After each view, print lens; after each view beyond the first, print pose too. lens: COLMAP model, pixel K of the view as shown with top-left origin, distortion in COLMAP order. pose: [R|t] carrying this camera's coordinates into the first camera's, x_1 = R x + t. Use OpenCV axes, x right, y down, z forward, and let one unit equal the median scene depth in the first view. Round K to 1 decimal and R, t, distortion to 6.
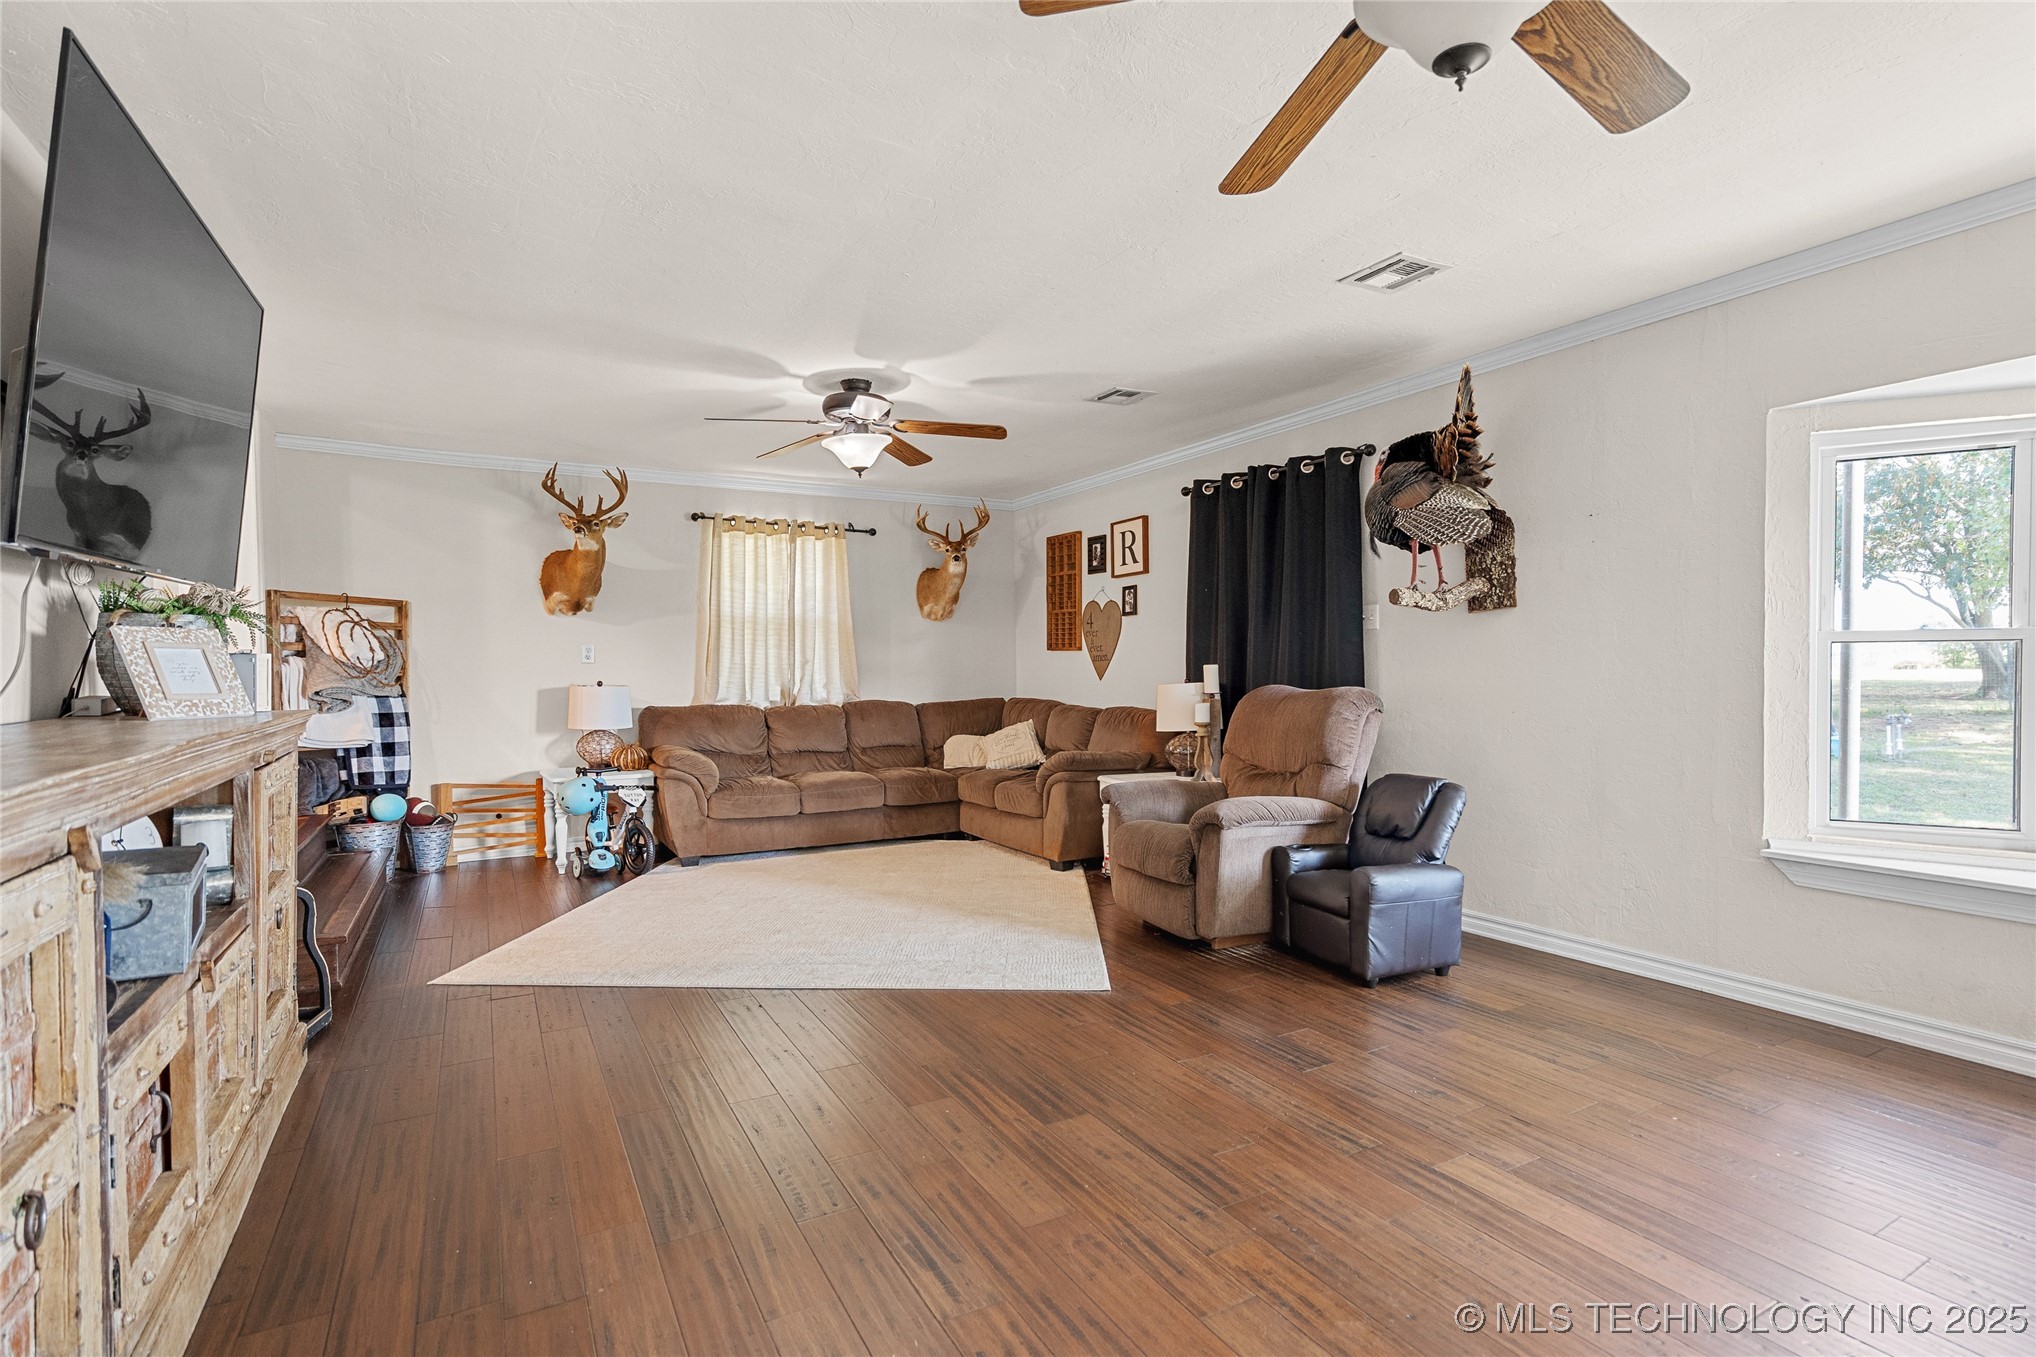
lens RADIAL K [[940.2, 0, 1022.7], [0, 940.2, 679.7], [0, 0, 1]] dist [-0.005262, 0.003282]
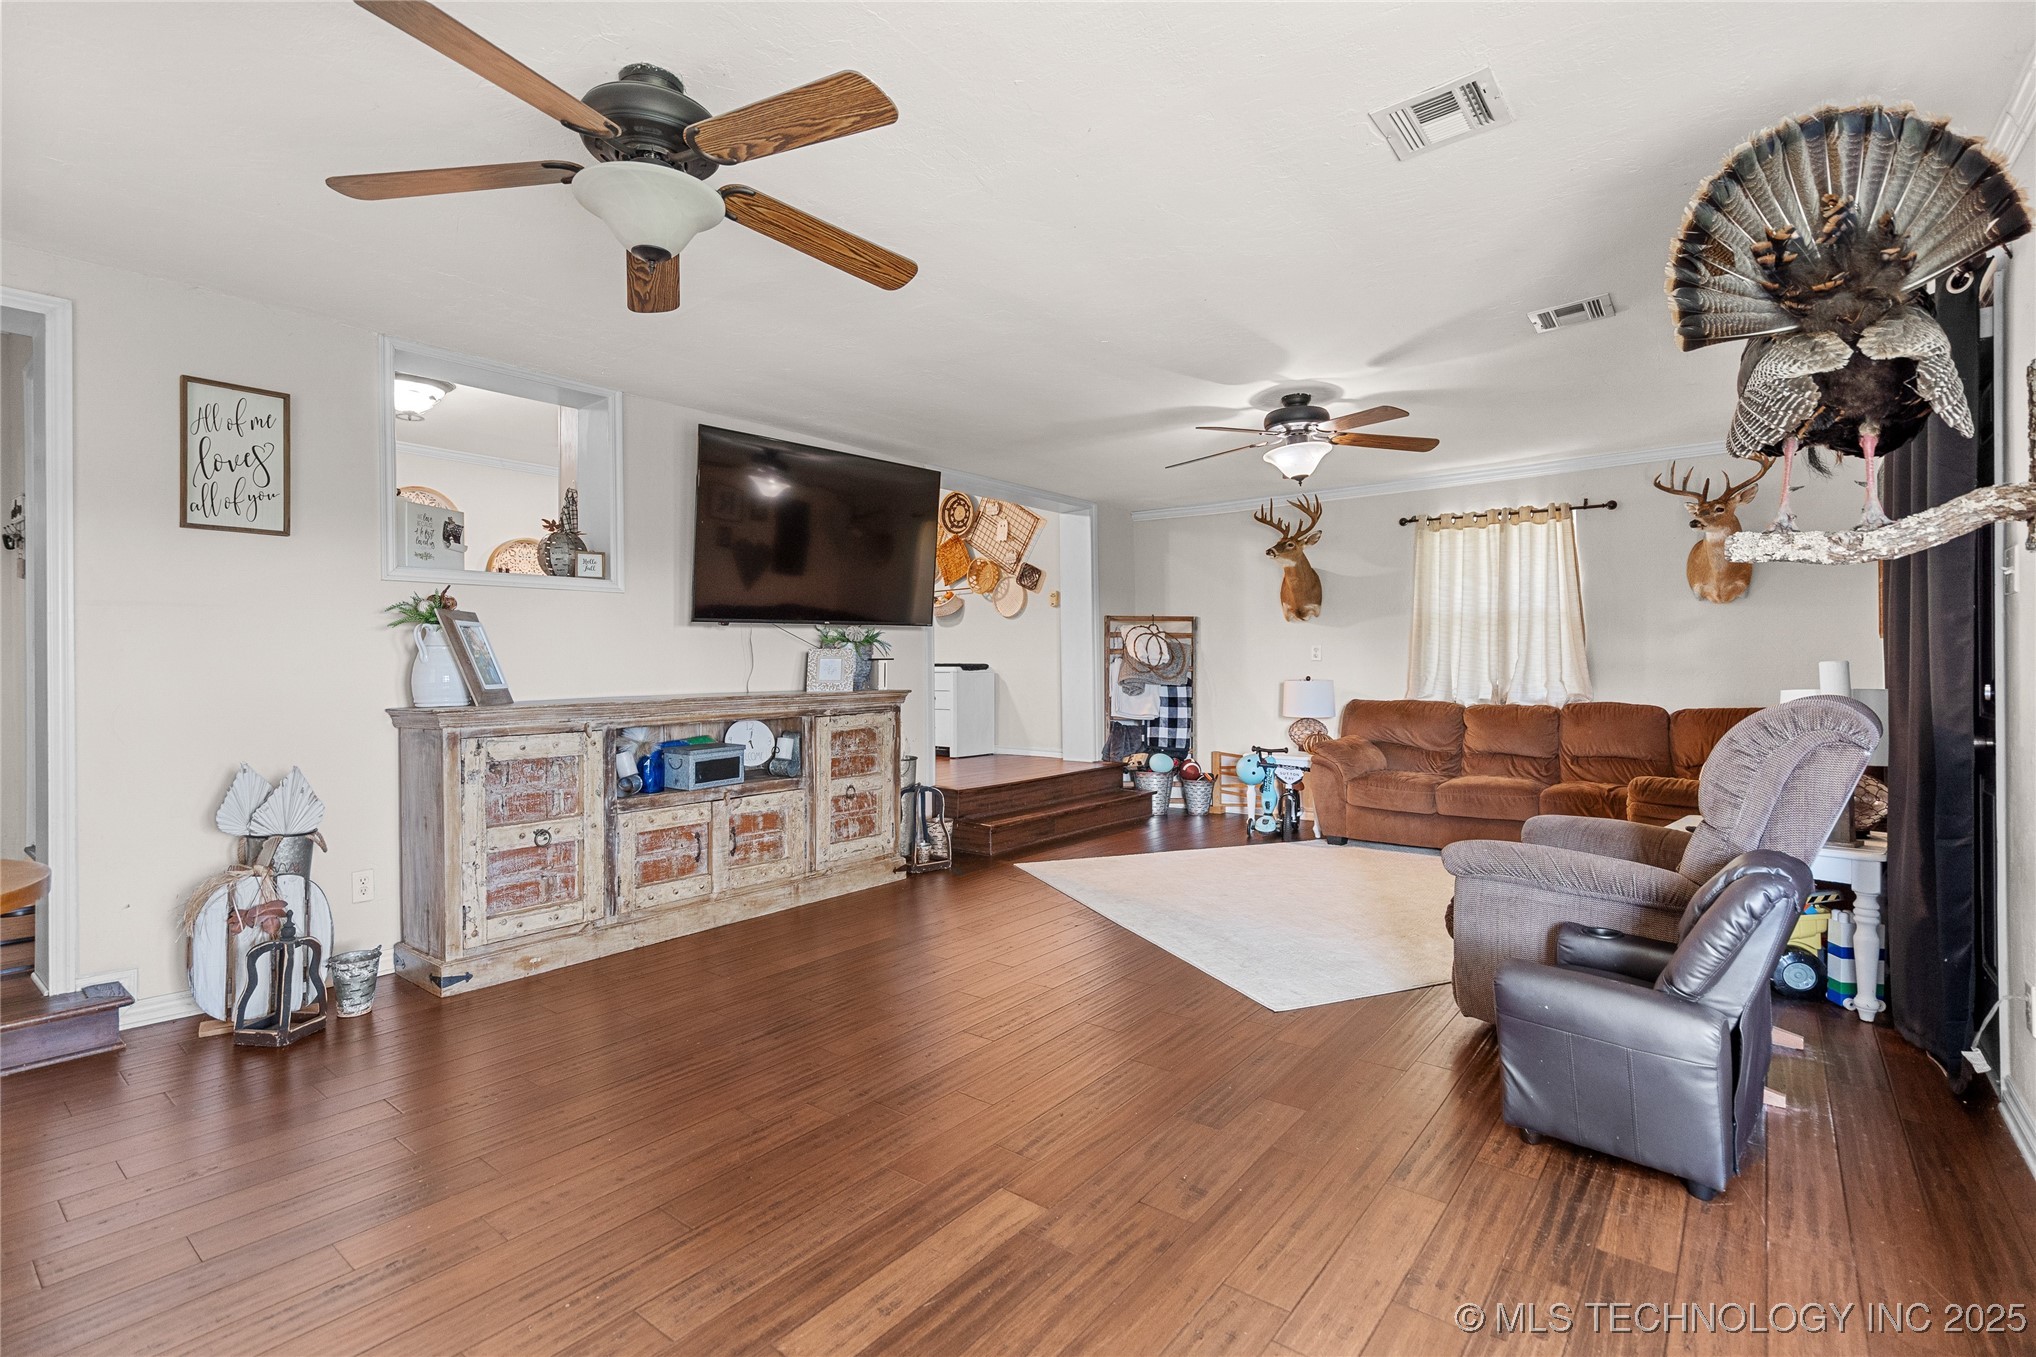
lens RADIAL K [[940.2, 0, 1060.6], [0, 940.2, 660.7], [0, 0, 1]] dist [-0.005262, 0.003282]
pose [[0.404092, -0.004270, -0.914708, 0.548601], [-0.007792, 0.999937, -0.008110, -0.006797], [0.914685, 0.010404, 0.404033, 0.266655]]
